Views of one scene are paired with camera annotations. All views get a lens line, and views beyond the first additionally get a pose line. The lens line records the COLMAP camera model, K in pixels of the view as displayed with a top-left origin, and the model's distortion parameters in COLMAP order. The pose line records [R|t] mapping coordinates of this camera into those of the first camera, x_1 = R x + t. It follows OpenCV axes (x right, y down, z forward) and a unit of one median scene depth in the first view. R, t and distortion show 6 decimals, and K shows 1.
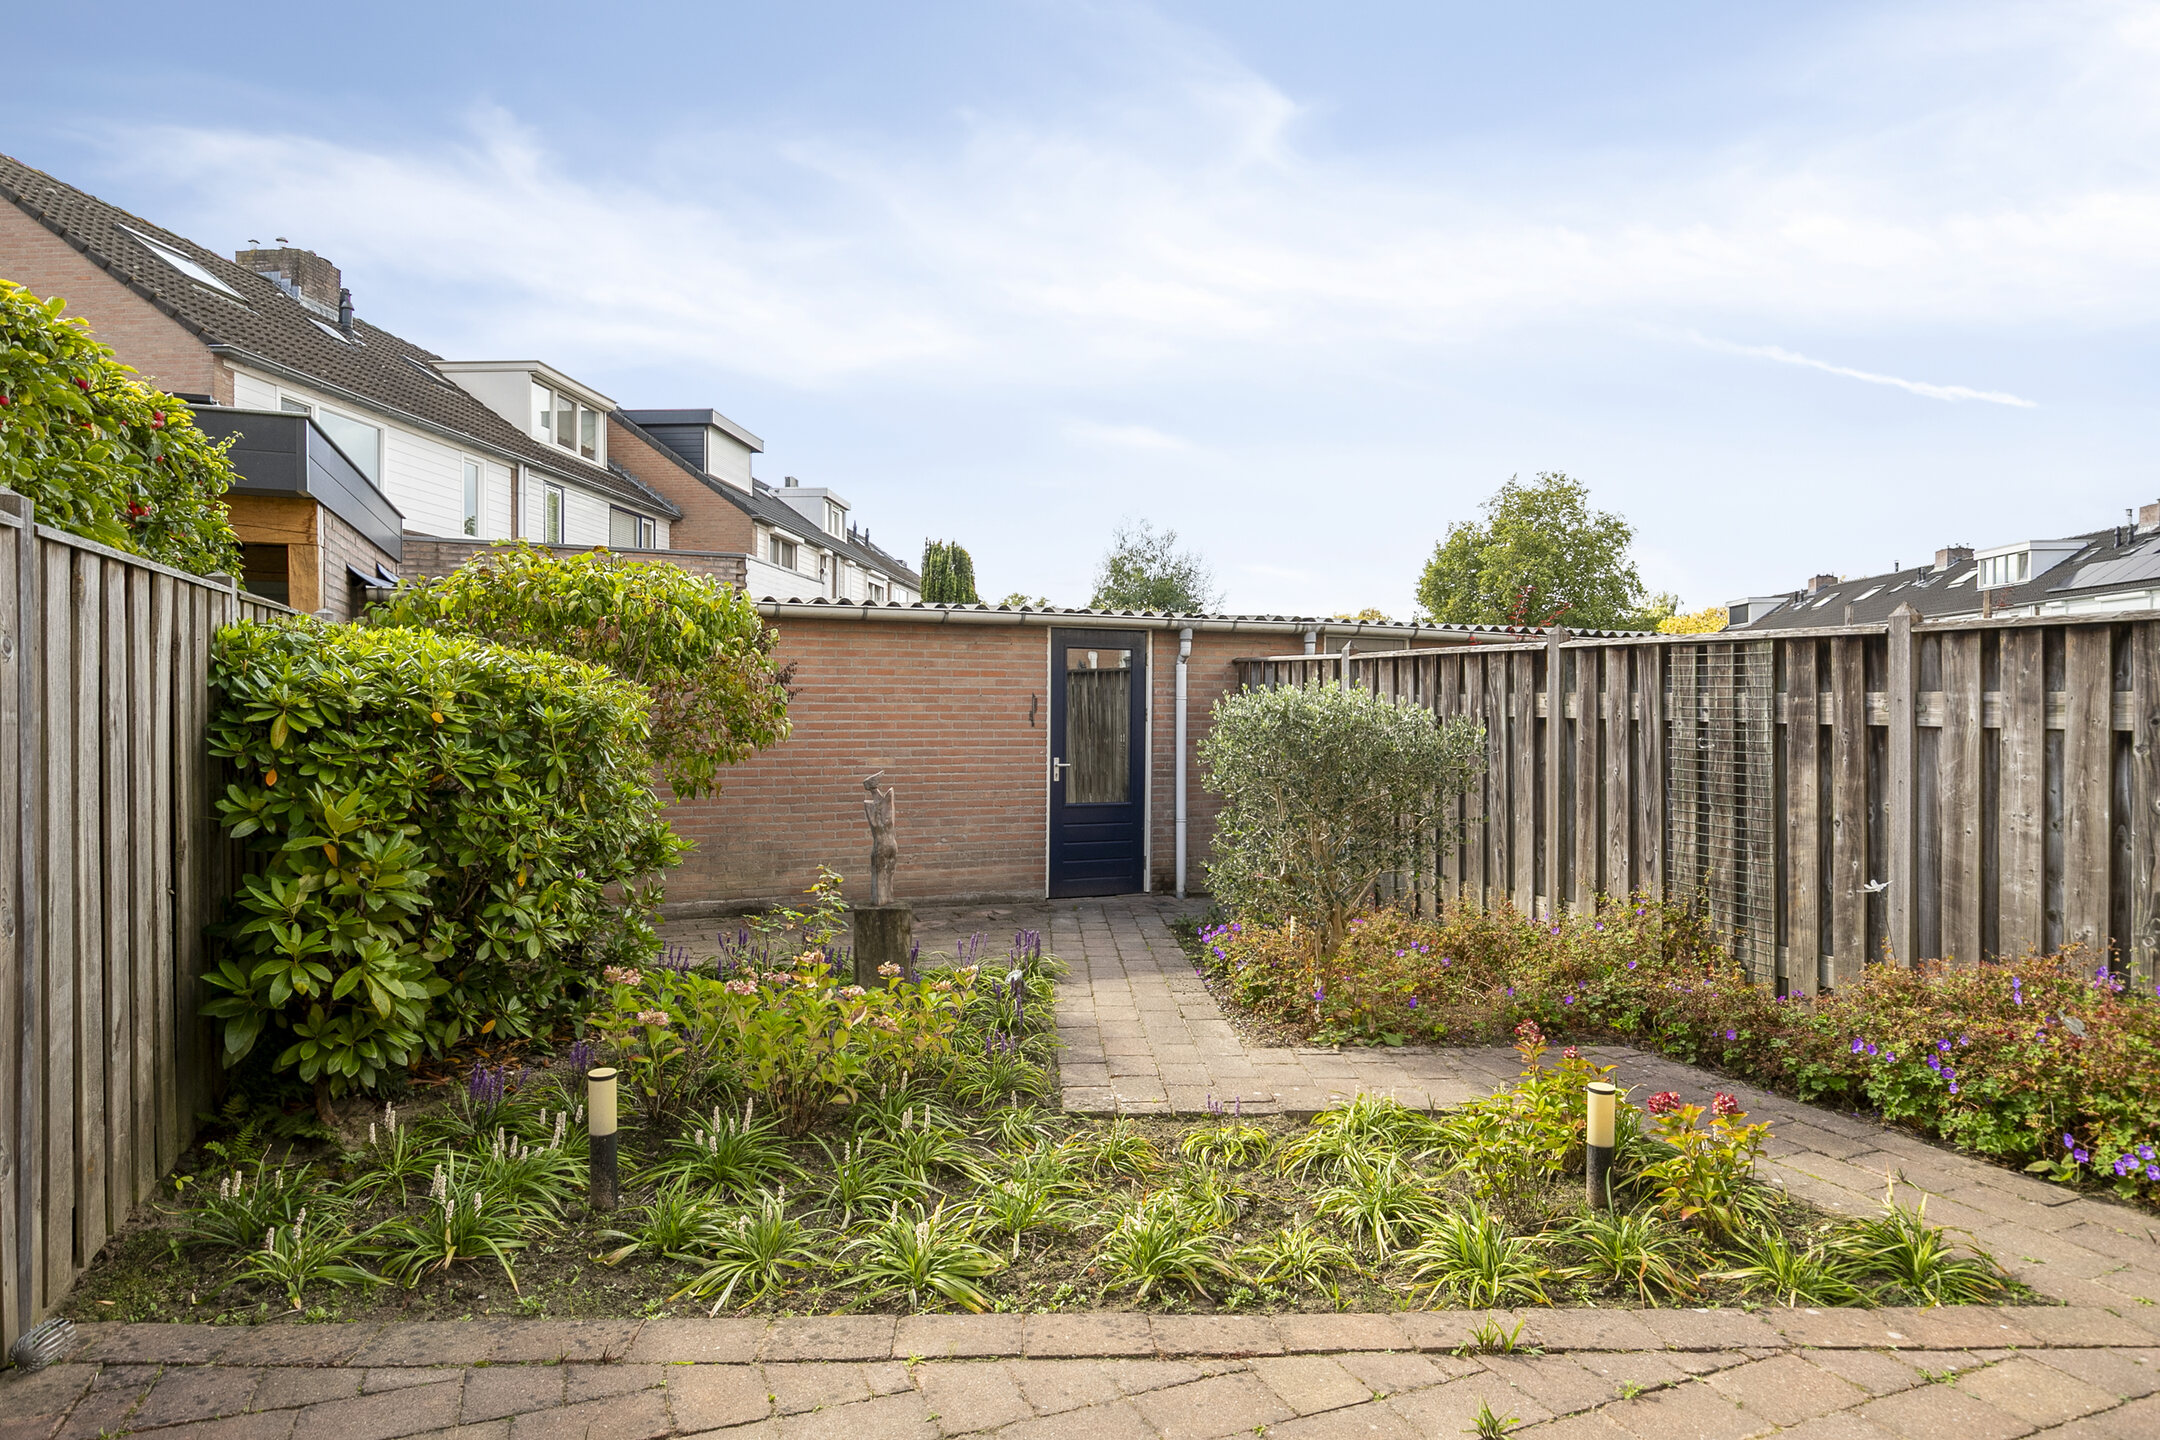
lens RADIAL K [[1198.1, 0, 1062.0], [0, 1198.1, 717.8], [0, 0, 1]] dist [-0.003487, 0.000265]
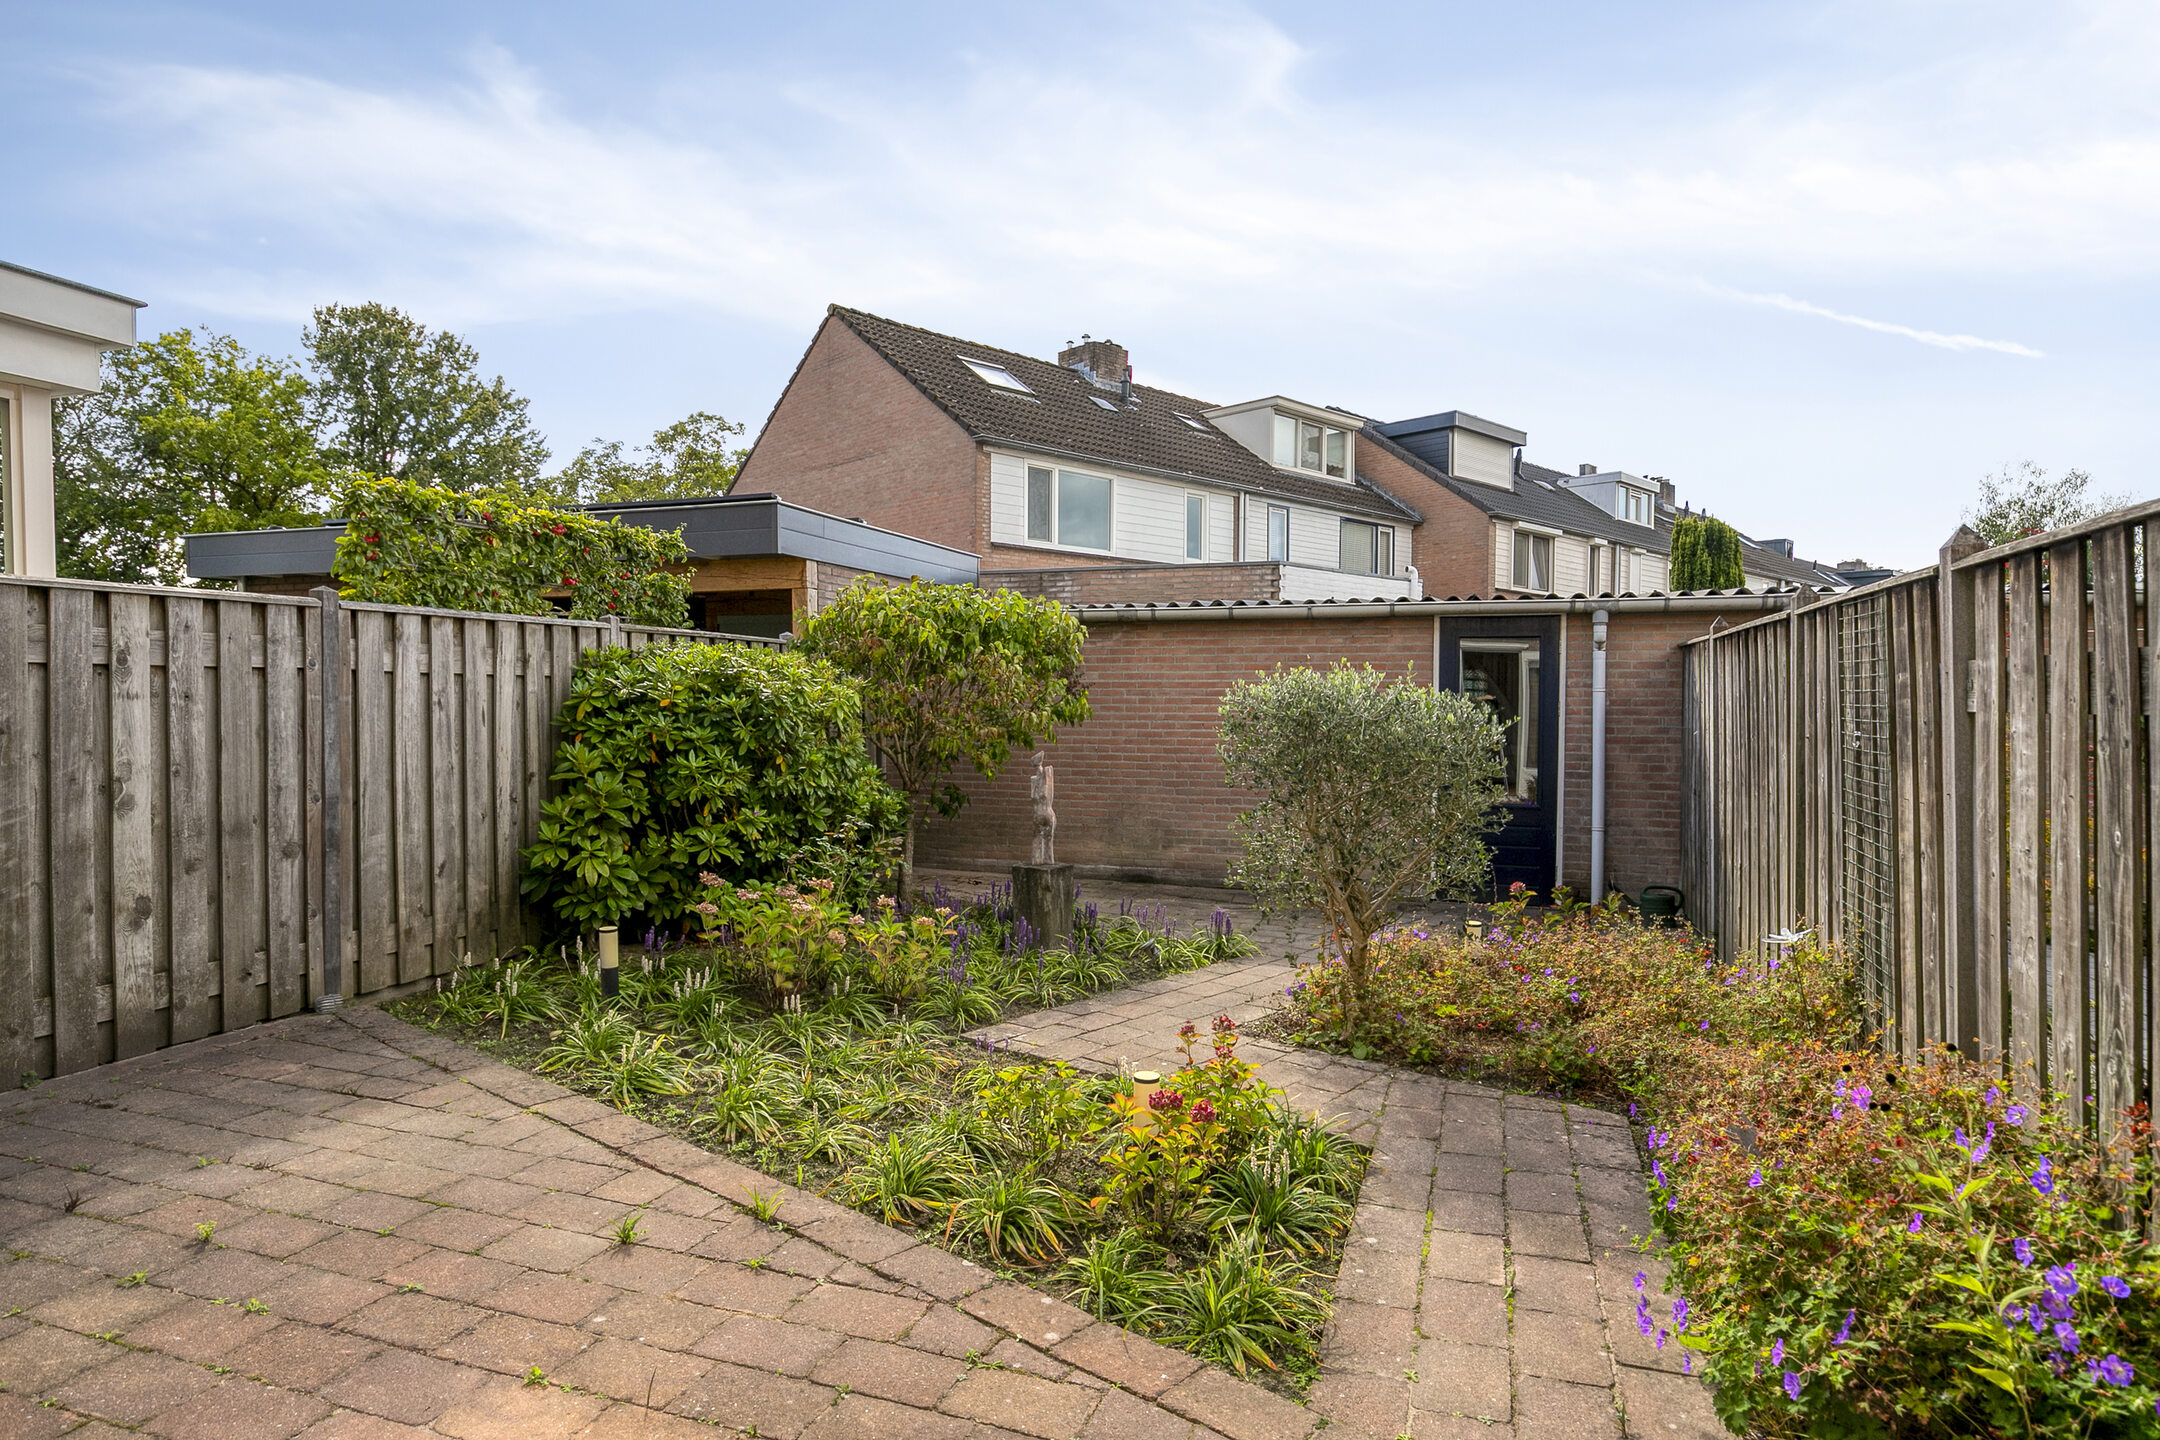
lens RADIAL K [[1198.1, 0, 1078.0], [0, 1198.1, 738.1], [0, 0, 1]] dist [-0.003487, 0.000265]
pose [[0.747649, 0.017776, -0.663856, 0.536344], [-0.008157, 0.999812, 0.017584, 0.008797], [0.664044, -0.007732, 0.747654, 0.121094]]
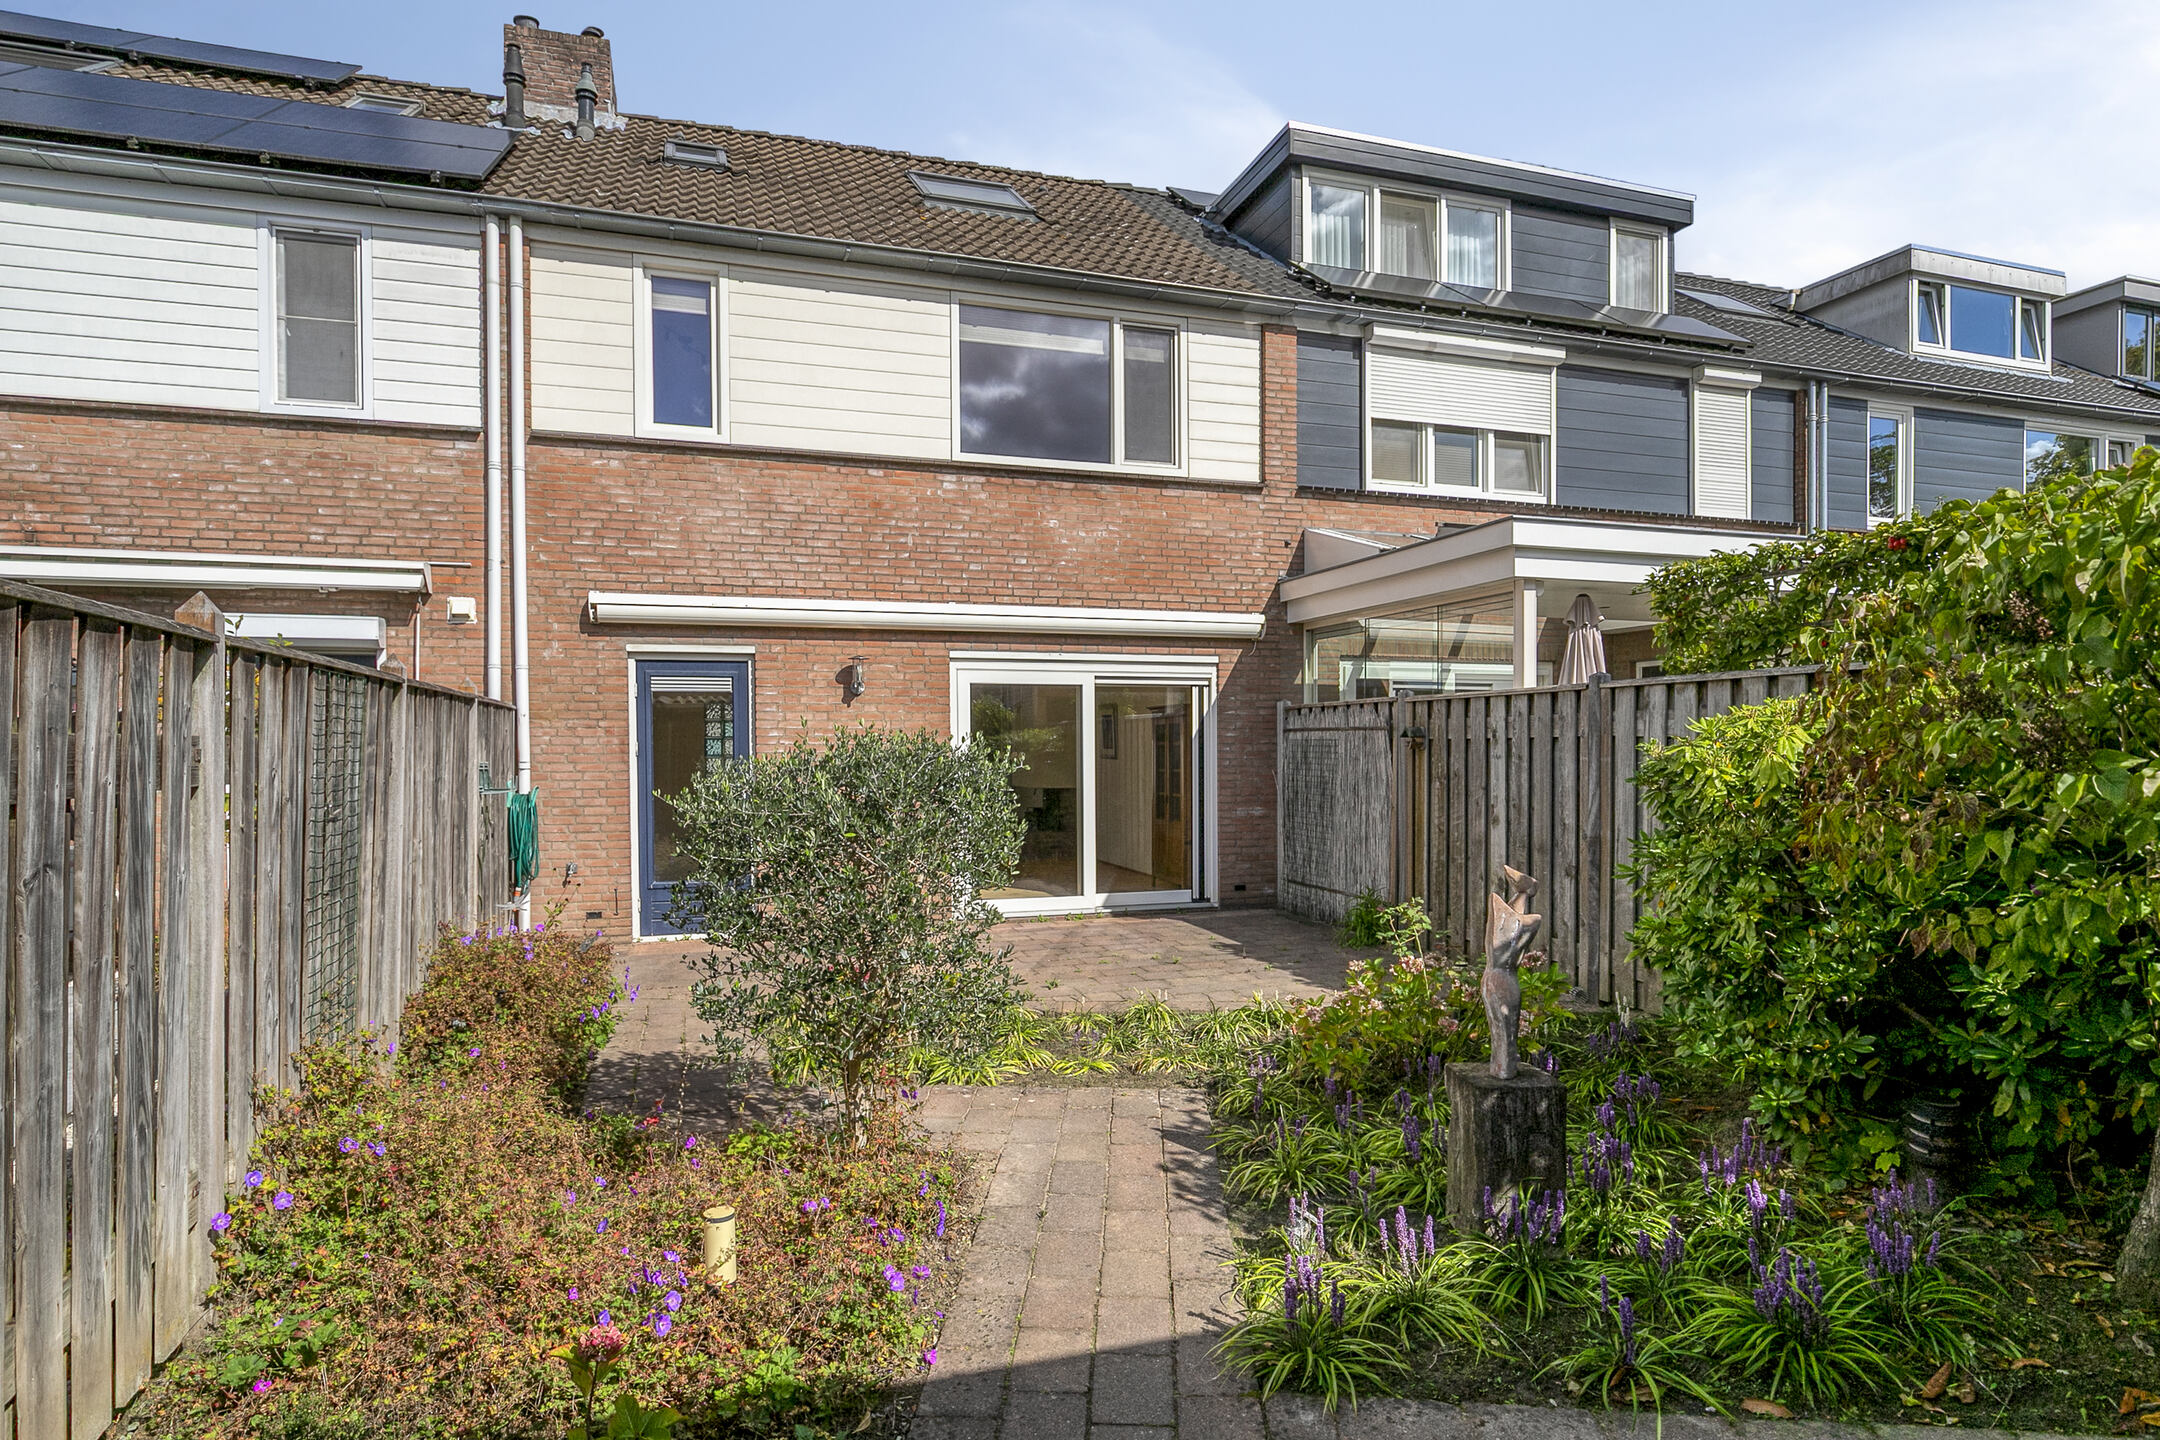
lens RADIAL K [[1198.1, 0, 1087.3], [0, 1198.1, 737.8], [0, 0, 1]] dist [-0.003487, 0.000265]
pose [[-0.996811, -0.004998, 0.079639, 0.011281], [-0.004131, 0.999930, 0.011046, -0.025733], [-0.079688, 0.010682, -0.996763, 1.367264]]
